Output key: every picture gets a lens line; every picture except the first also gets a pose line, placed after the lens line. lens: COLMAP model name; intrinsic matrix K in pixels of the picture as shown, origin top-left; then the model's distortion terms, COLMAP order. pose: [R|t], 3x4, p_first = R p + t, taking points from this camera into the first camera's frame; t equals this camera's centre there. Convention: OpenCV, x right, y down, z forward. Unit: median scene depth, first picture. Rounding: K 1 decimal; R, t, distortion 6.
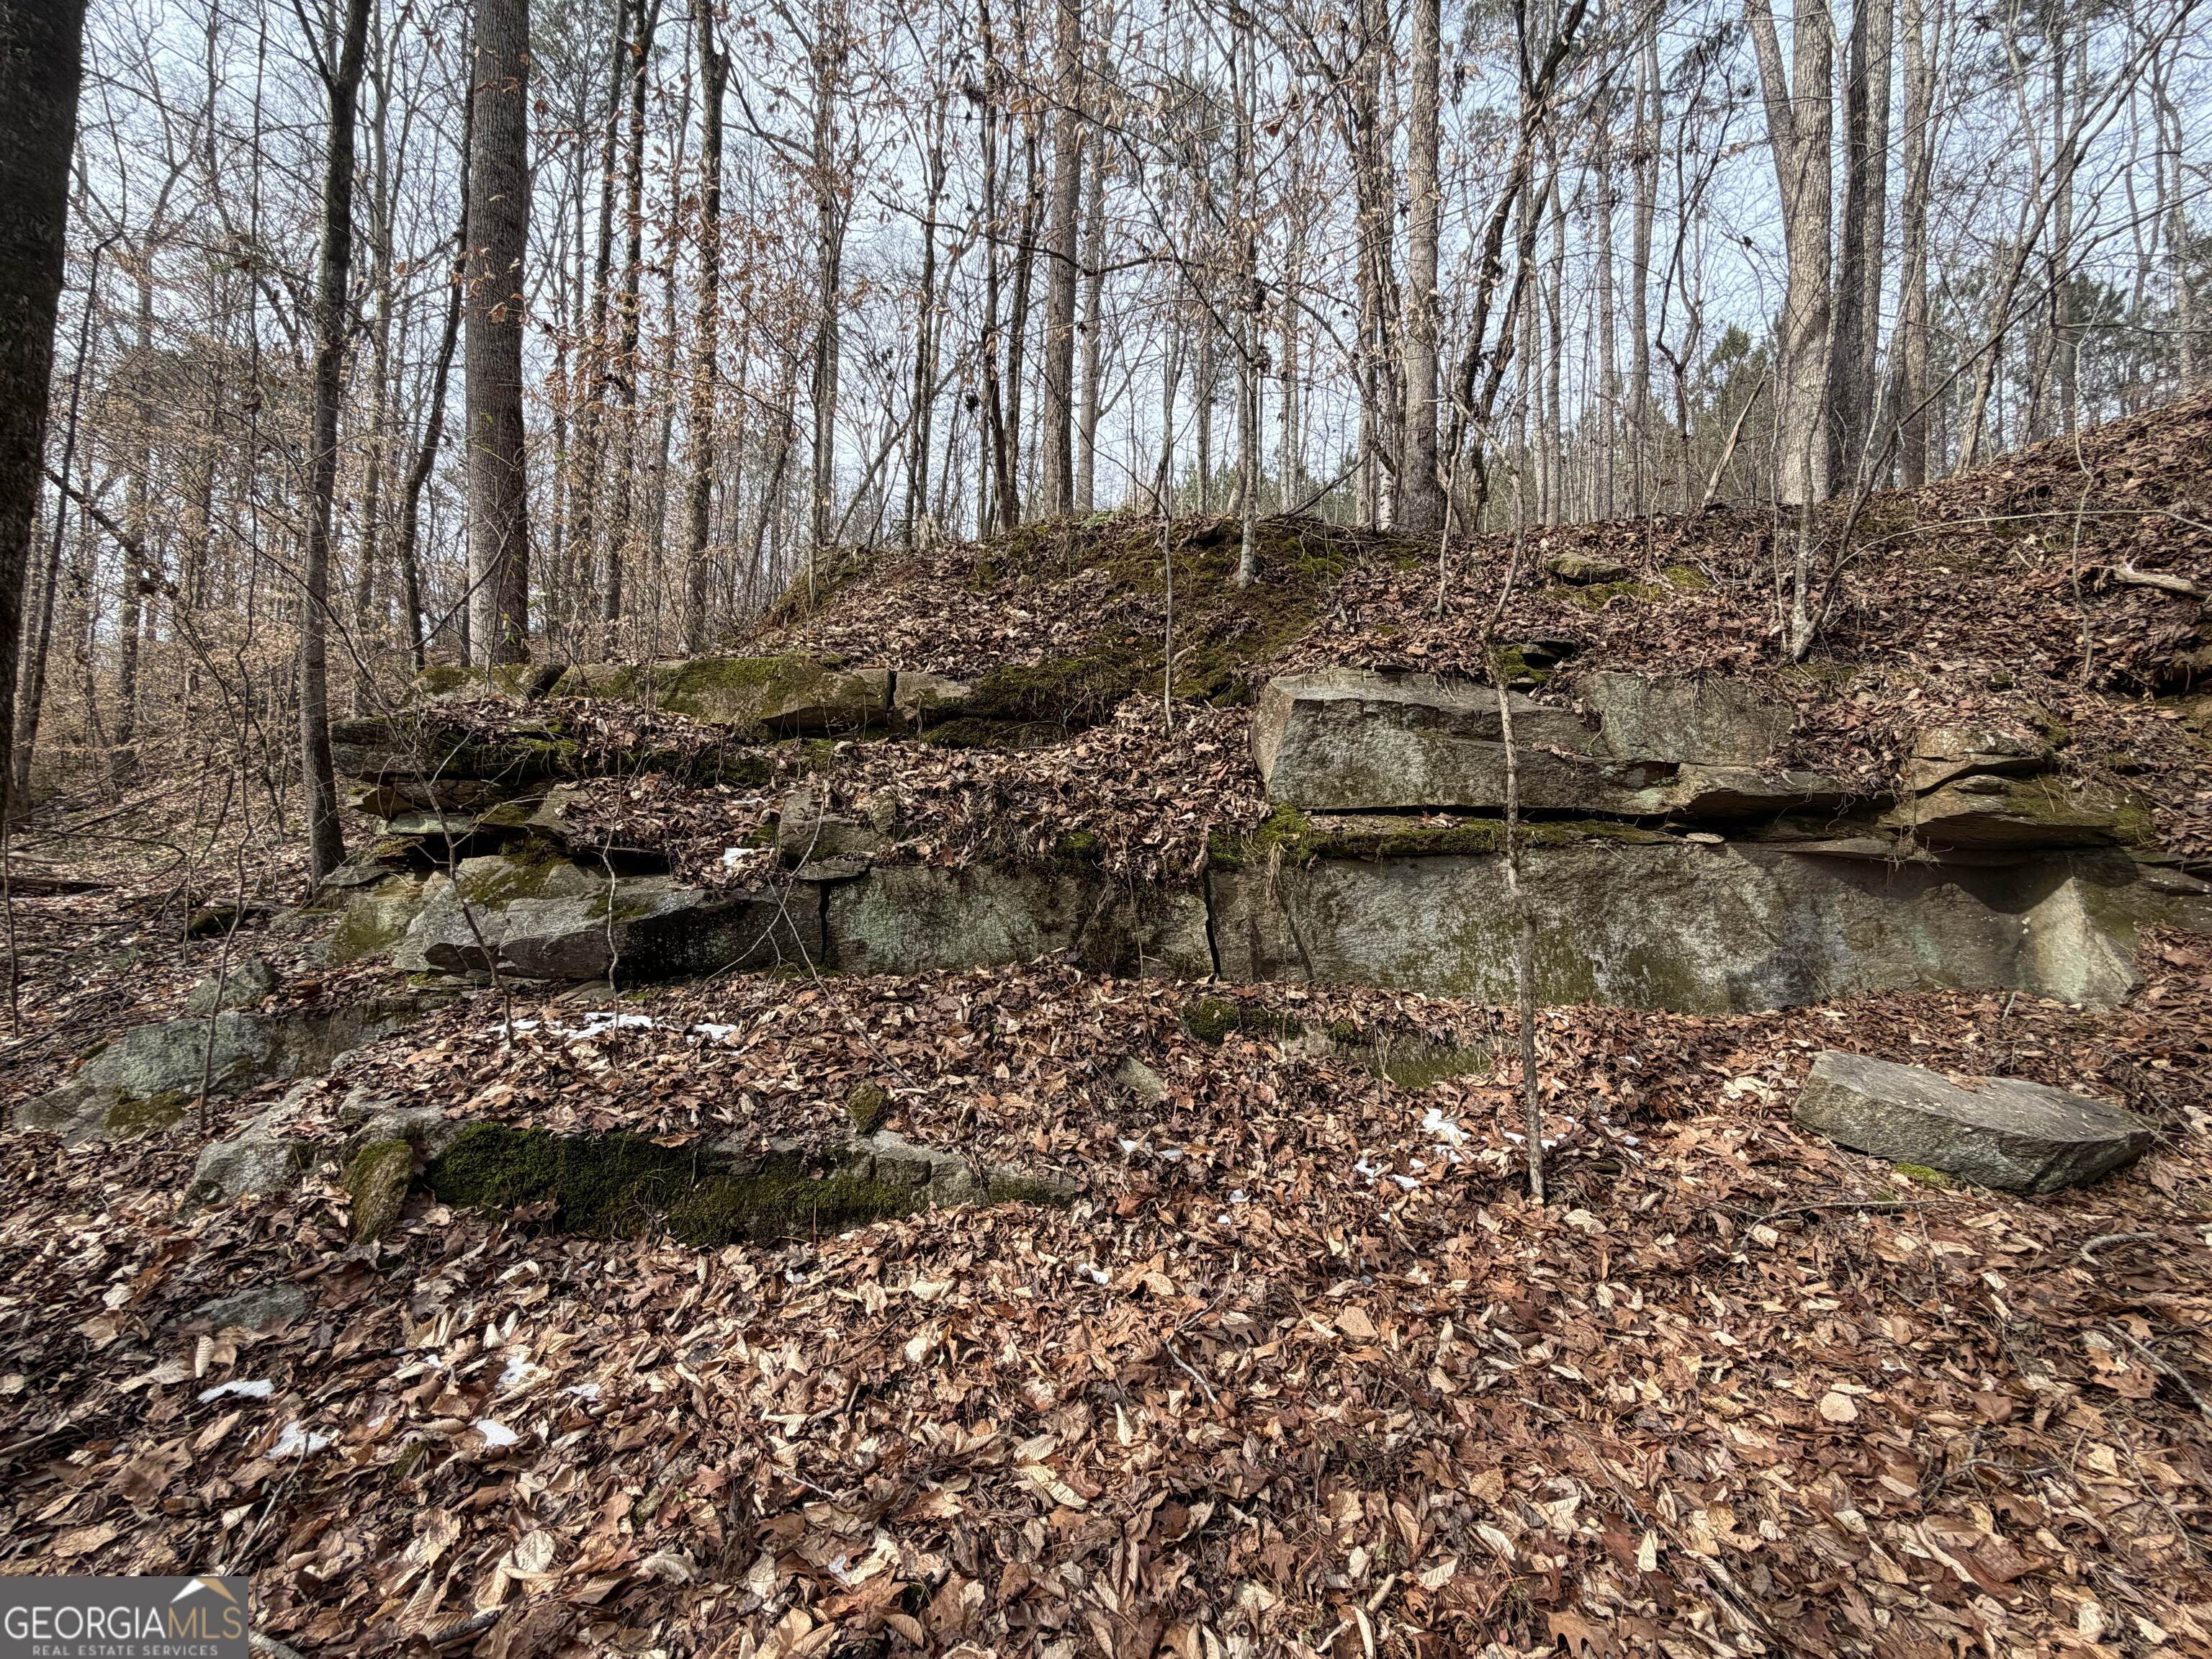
lens RADIAL K [[870.9, 0, 1102.7], [0, 870.9, 821.7], [0, 0, 1]] dist [0.004849, -0.002042]
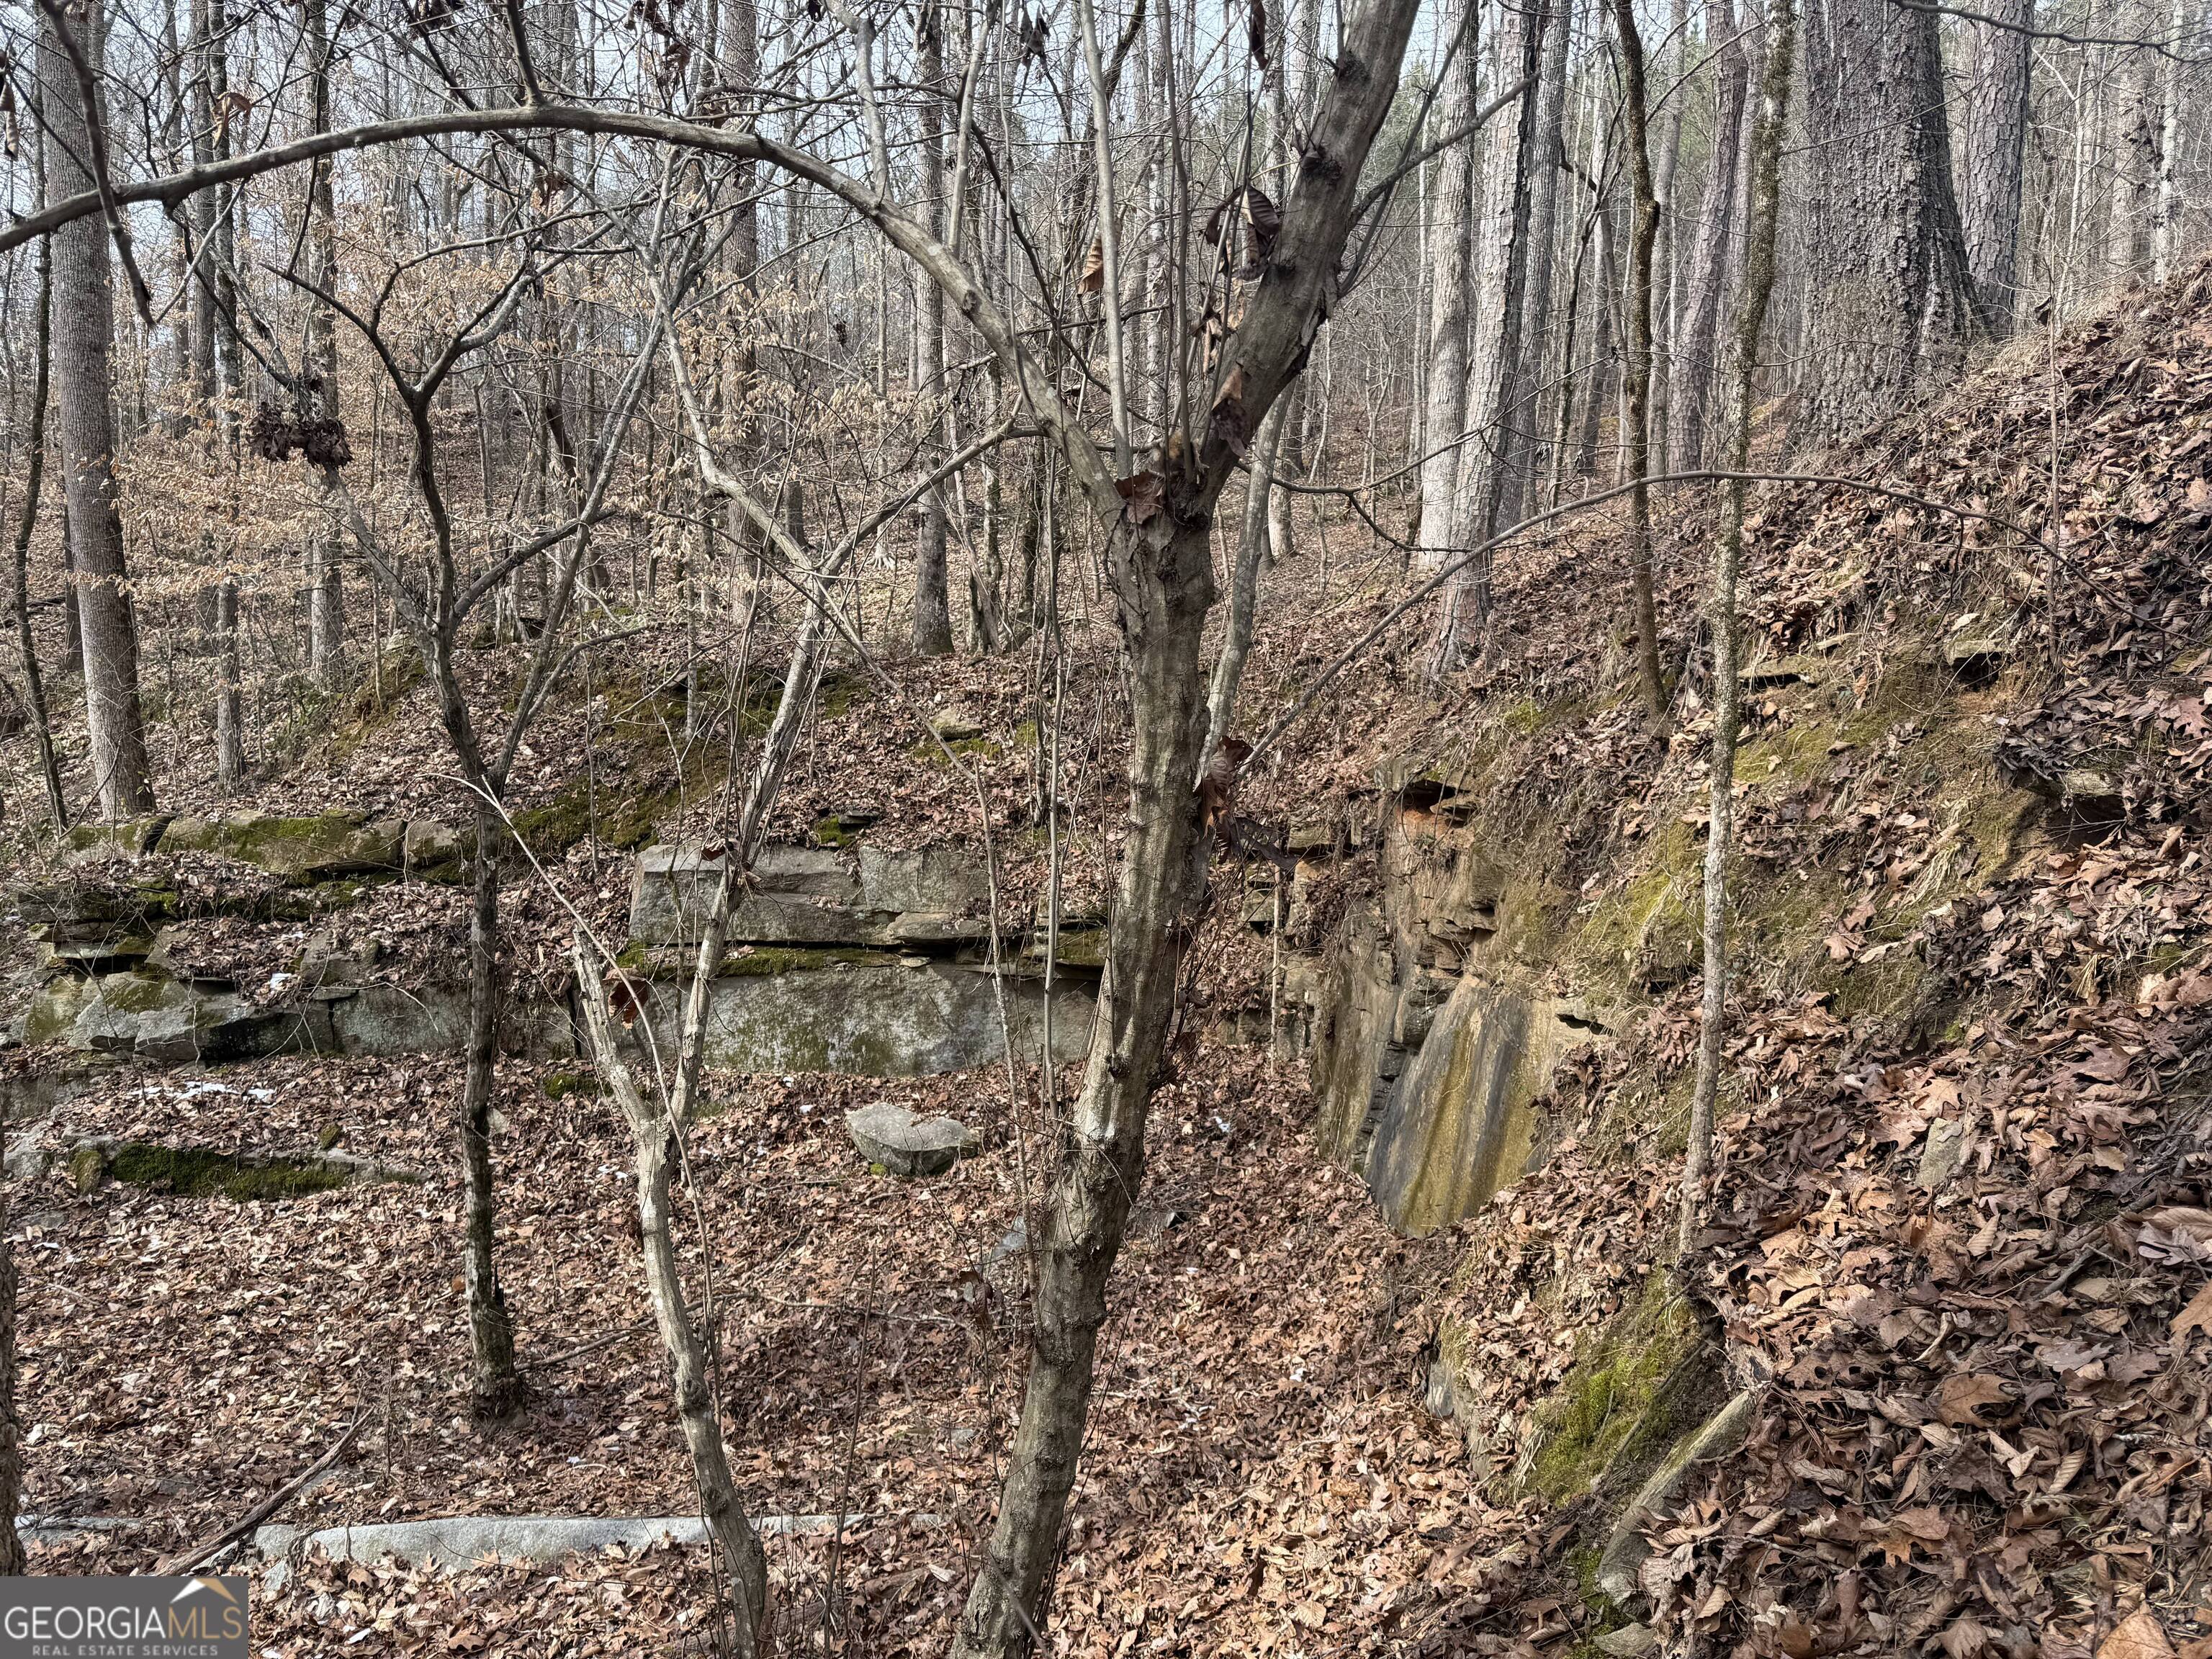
lens RADIAL K [[1535.1, 0, 1107.8], [0, 1535.1, 830.0], [0, 0, 1]] dist [0.044737, -0.054782]
pose [[0.998867, -0.007125, -0.047061, 1.470593], [0.012457, 0.993403, 0.114000, -0.646478], [0.045939, -0.114457, 0.992365, -2.031027]]
